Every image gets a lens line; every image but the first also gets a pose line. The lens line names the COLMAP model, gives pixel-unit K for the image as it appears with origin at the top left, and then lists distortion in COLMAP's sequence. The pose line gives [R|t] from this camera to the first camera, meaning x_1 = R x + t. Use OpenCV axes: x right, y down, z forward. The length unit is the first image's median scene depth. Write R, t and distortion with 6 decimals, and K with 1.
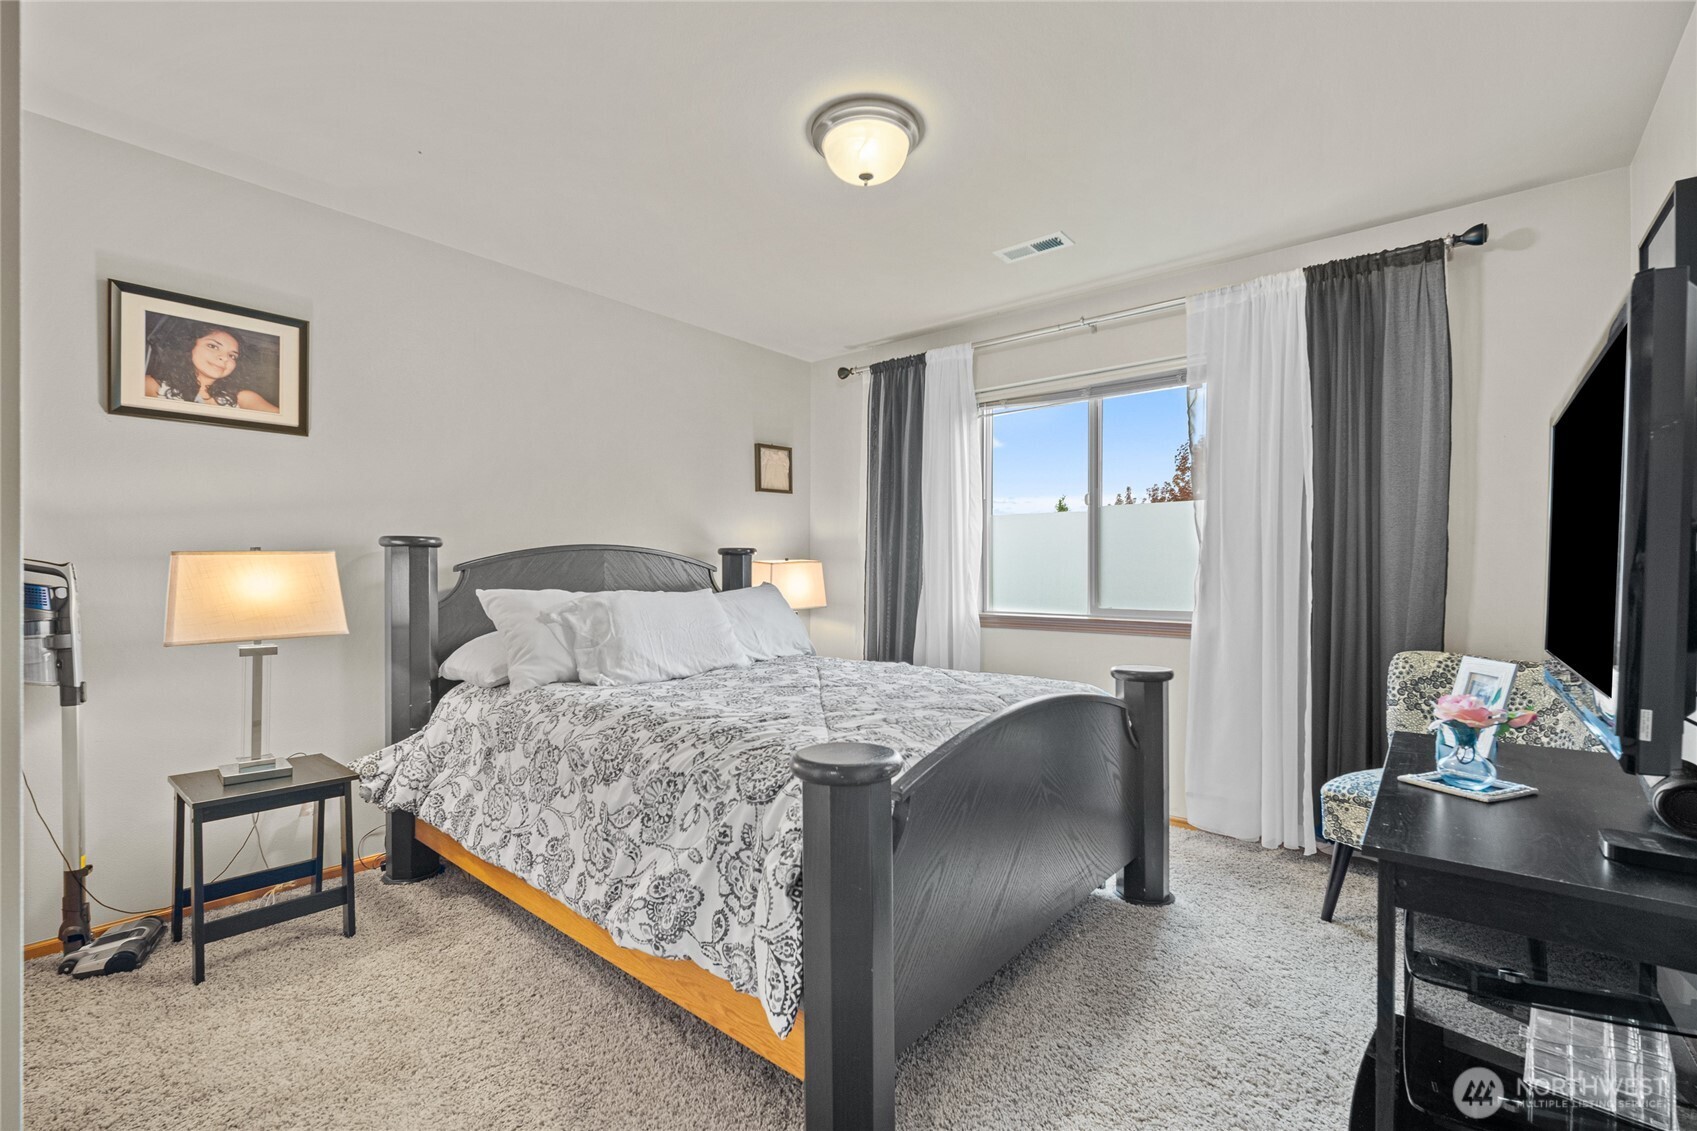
lens RADIAL K [[751.8, 0, 846.0], [0, 751.8, 568.6], [0, 0, 1]] dist [-0.002566, 0.000401]
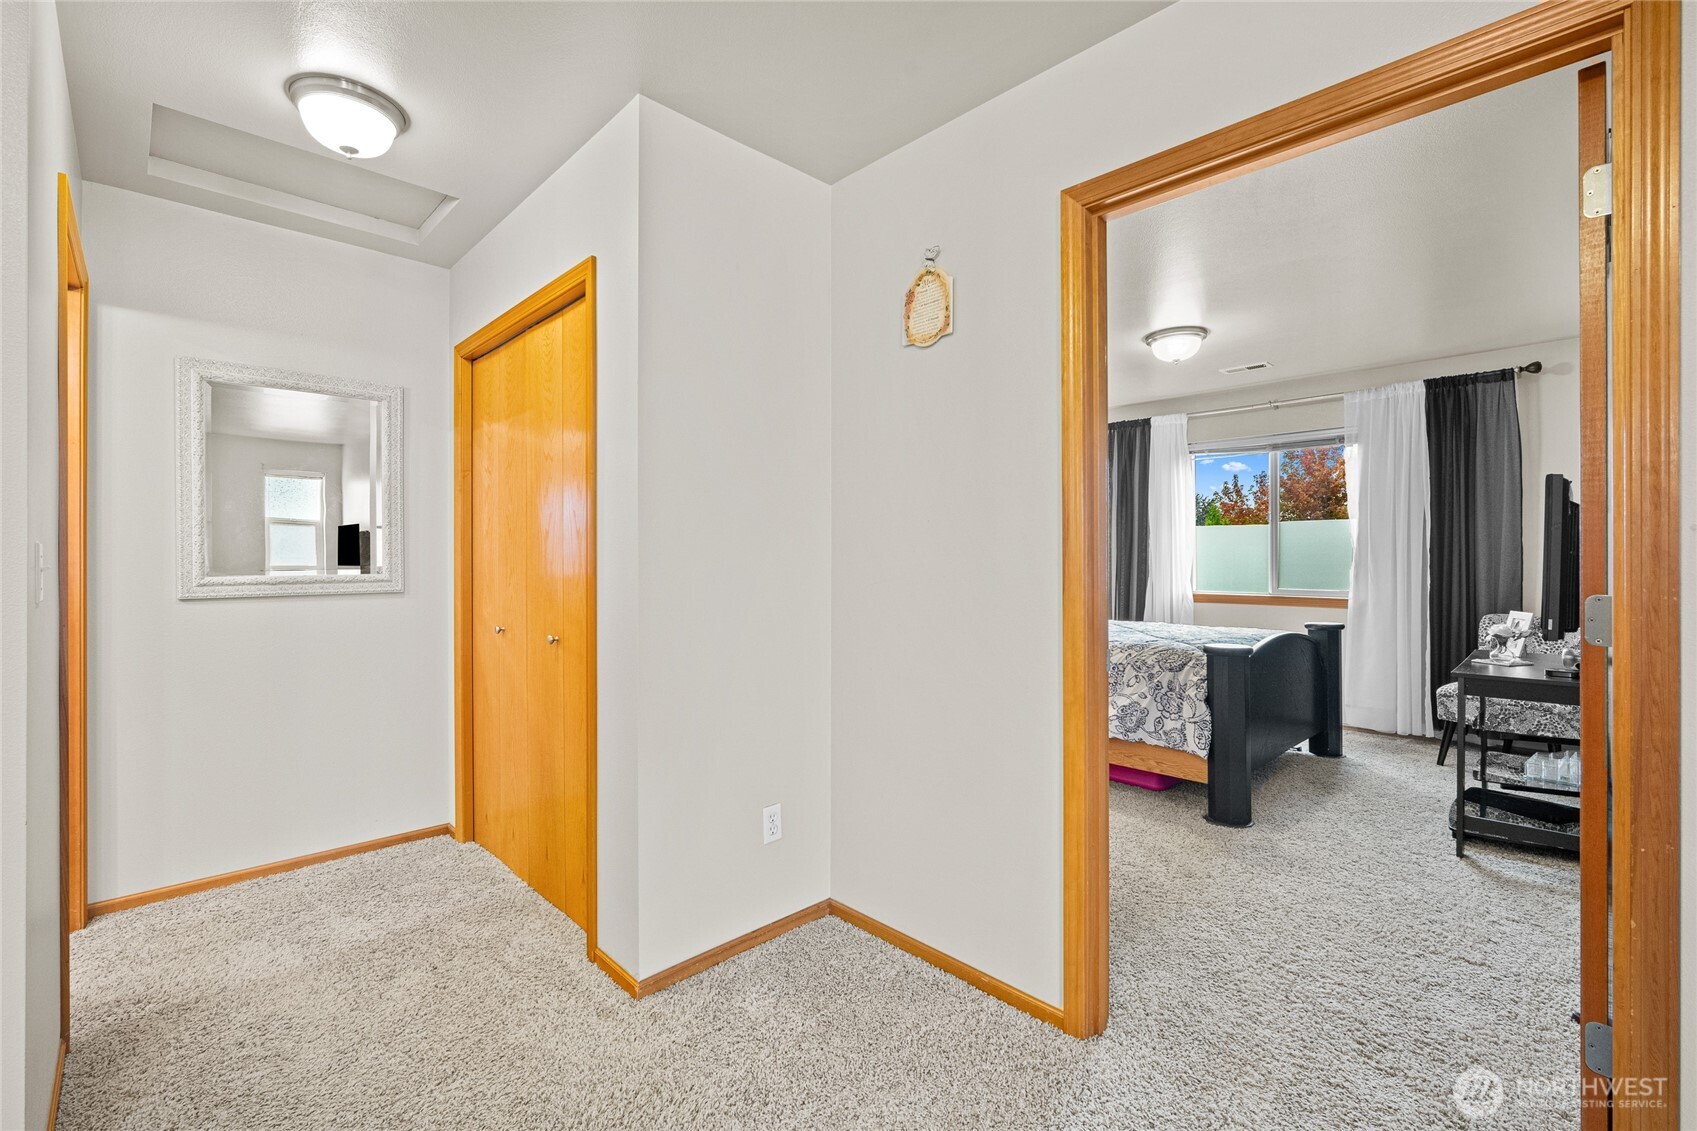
lens RADIAL K [[751.8, 0, 848.5], [0, 751.8, 555.8], [0, 0, 1]] dist [-0.002566, 0.000401]
pose [[0.994794, -0.004818, -0.101793, -0.504179], [0.004994, 0.999986, 0.001481, -0.030080], [0.101785, -0.001982, 0.994804, -0.804771]]
